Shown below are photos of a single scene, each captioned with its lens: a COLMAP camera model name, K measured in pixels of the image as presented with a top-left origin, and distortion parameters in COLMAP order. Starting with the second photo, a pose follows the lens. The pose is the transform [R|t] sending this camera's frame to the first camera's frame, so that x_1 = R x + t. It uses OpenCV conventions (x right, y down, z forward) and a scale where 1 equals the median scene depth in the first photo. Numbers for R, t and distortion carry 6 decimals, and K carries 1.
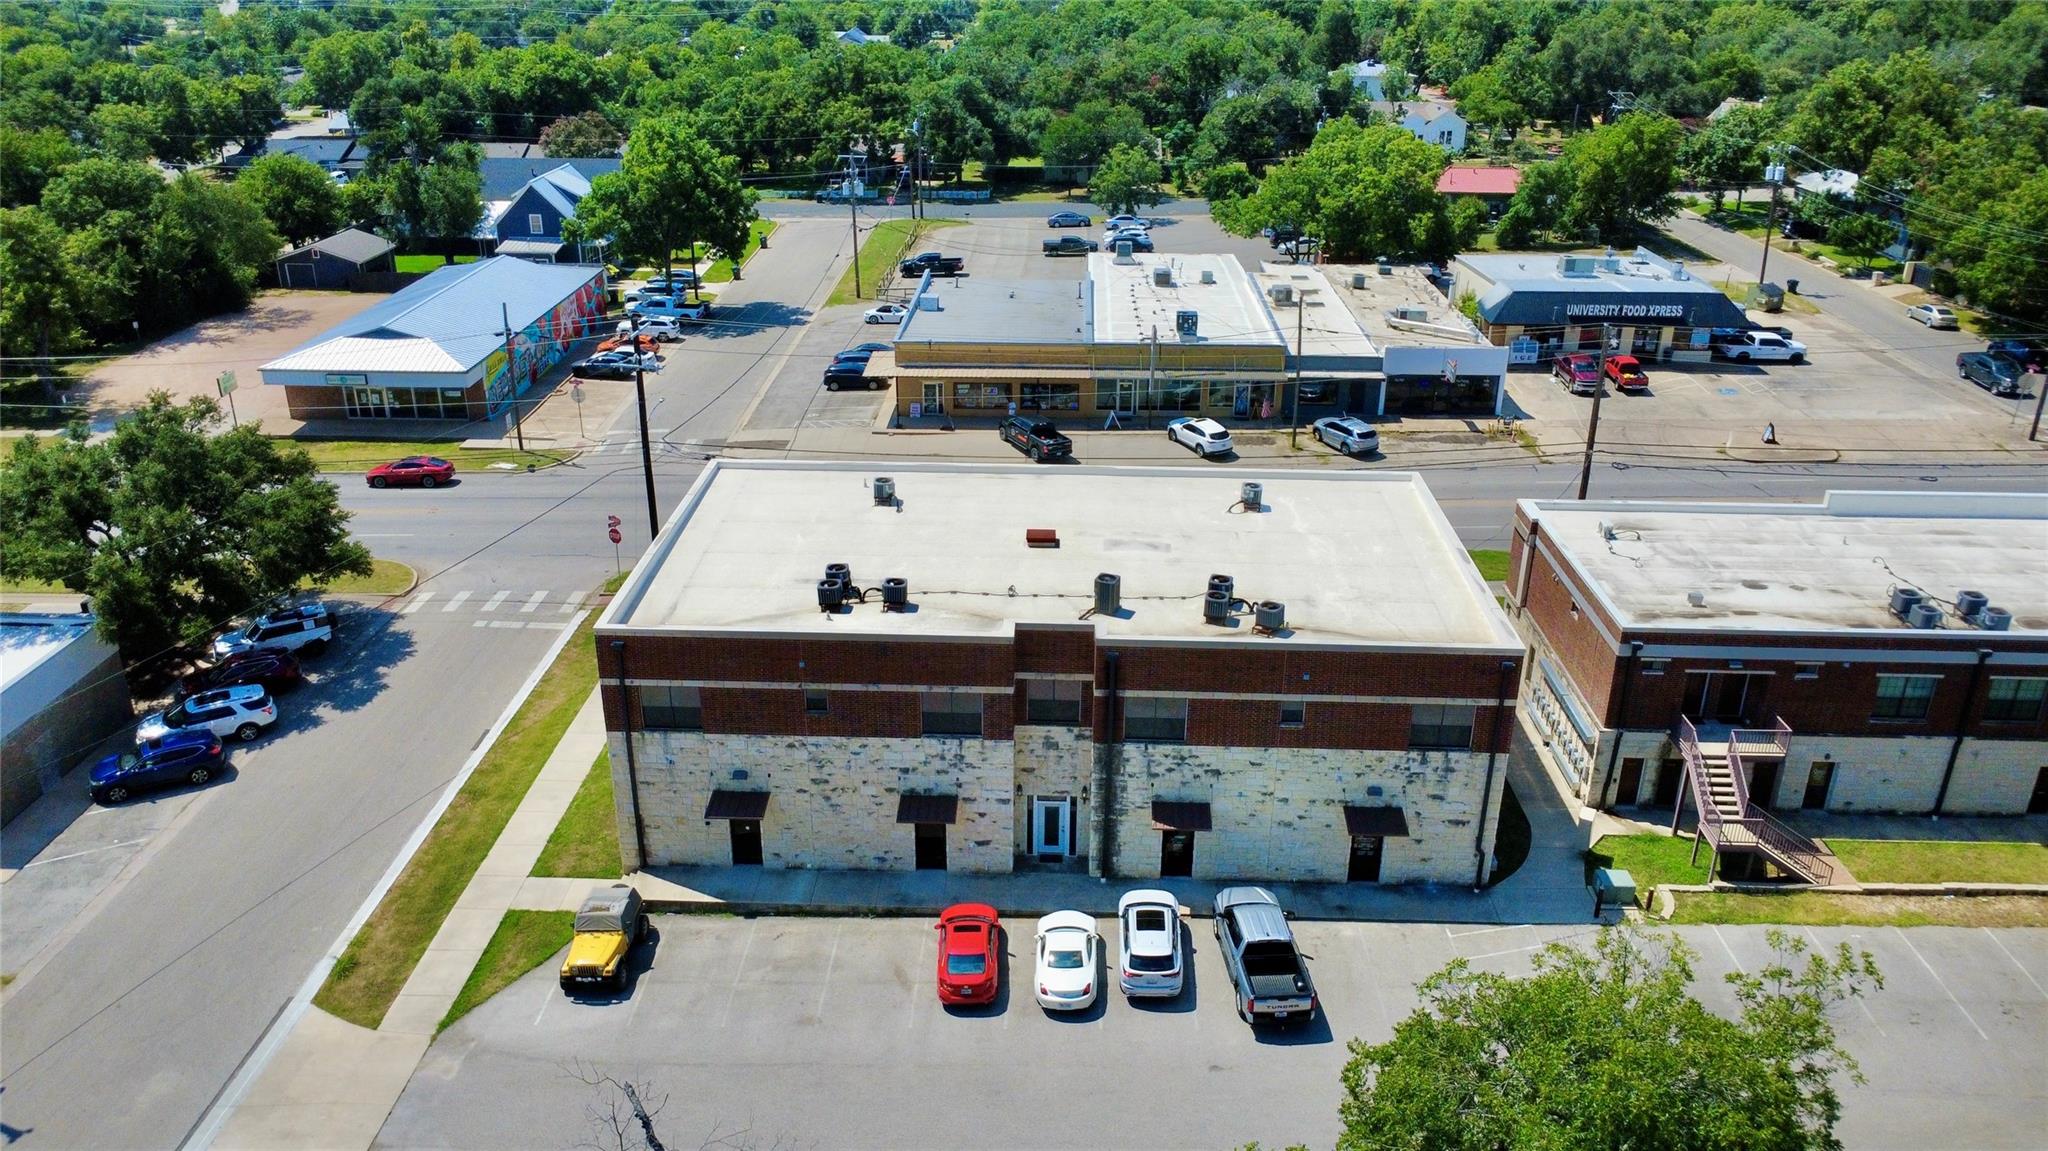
lens RADIAL K [[1500.8, 0, 1024.0], [0, 1500.8, 575.5], [0, 0, 1]] dist [0.001462, -0.003356]
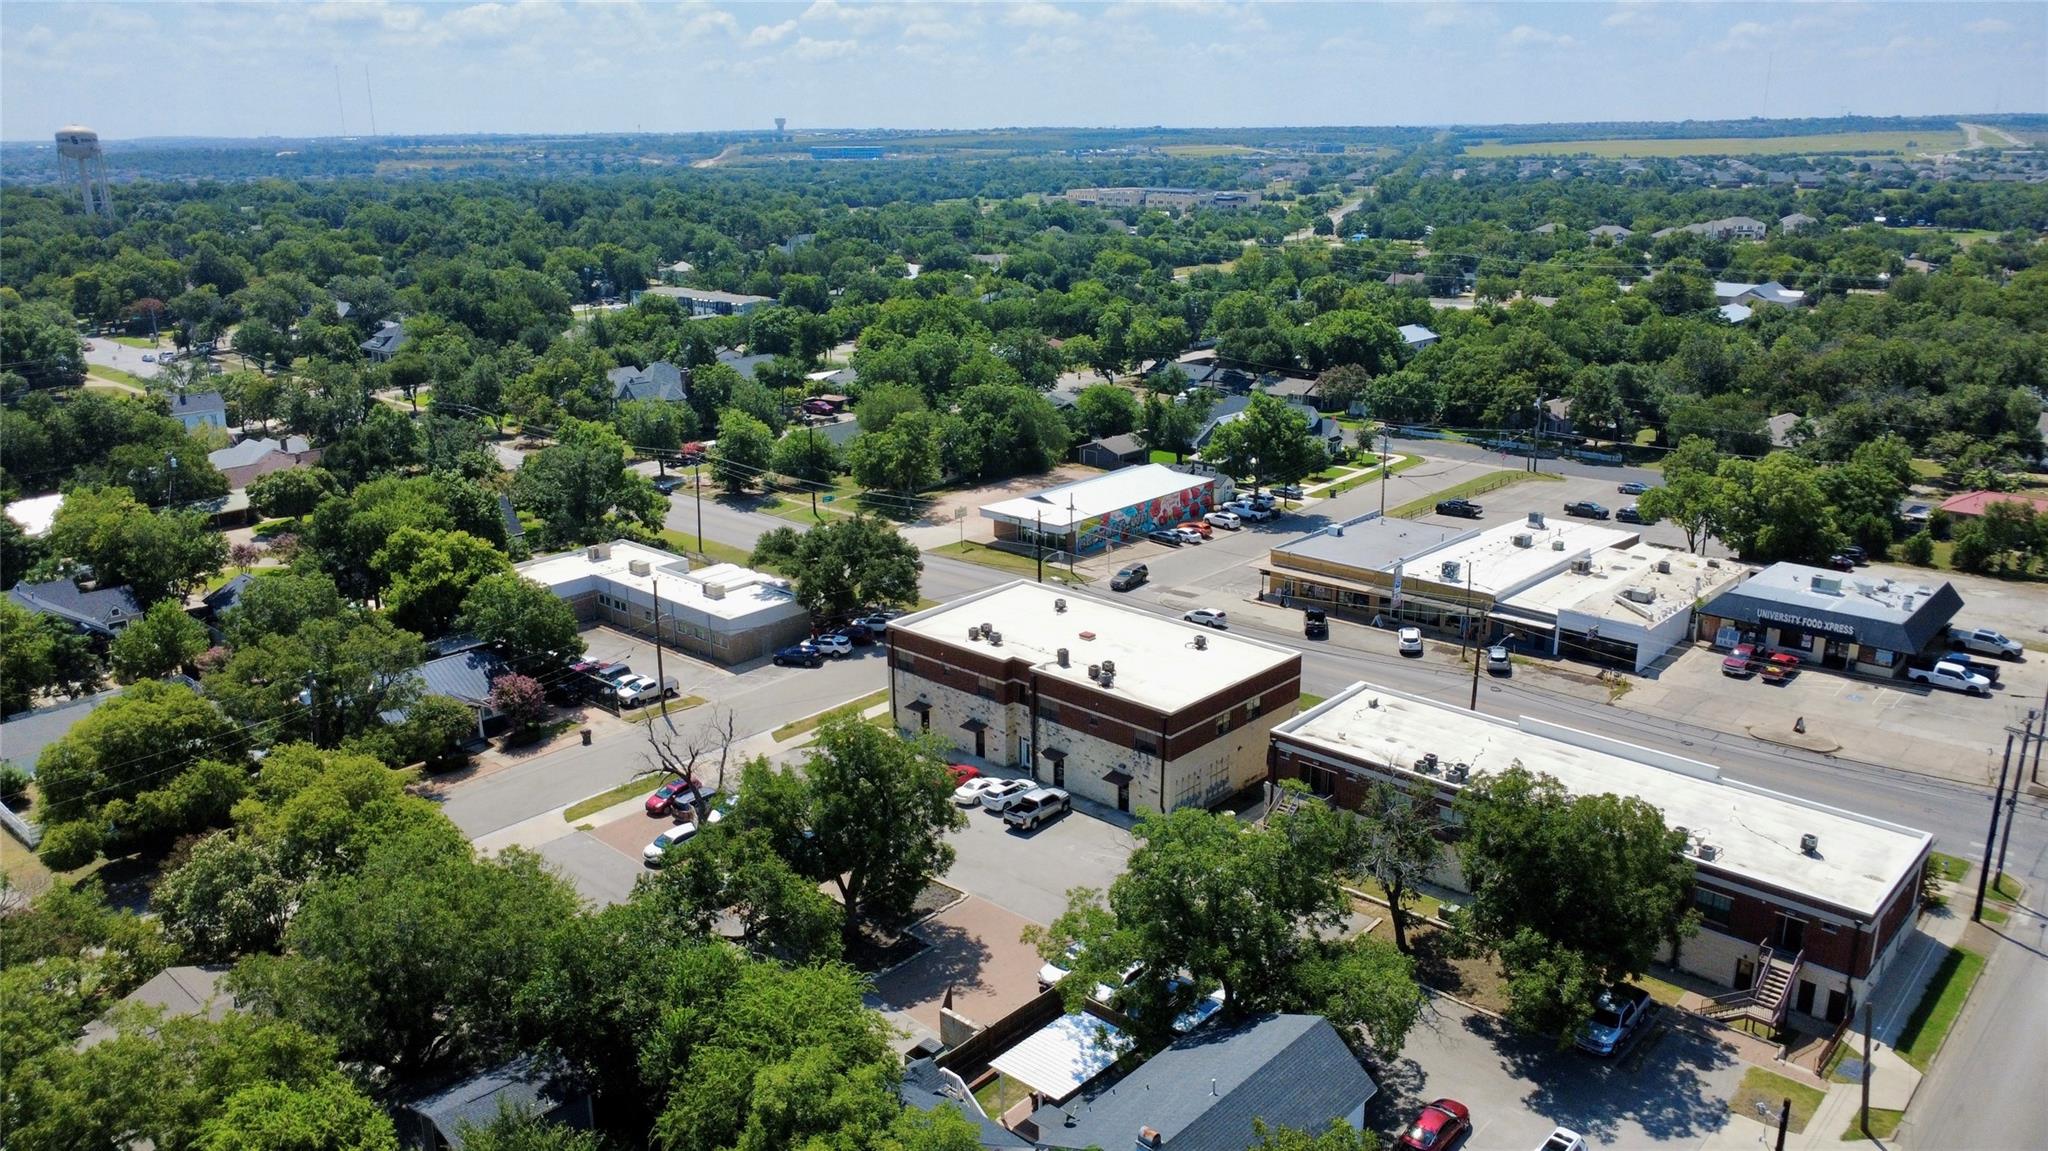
lens RADIAL K [[1500.8, 0, 1024.0], [0, 1500.8, 575.5], [0, 0, 1]] dist [0.001462, -0.003356]
pose [[0.757818, 0.176668, -0.628093, 0.794529], [-0.247614, 0.968501, -0.026339, -0.018320], [0.603655, 0.175485, 0.777692, -0.464654]]
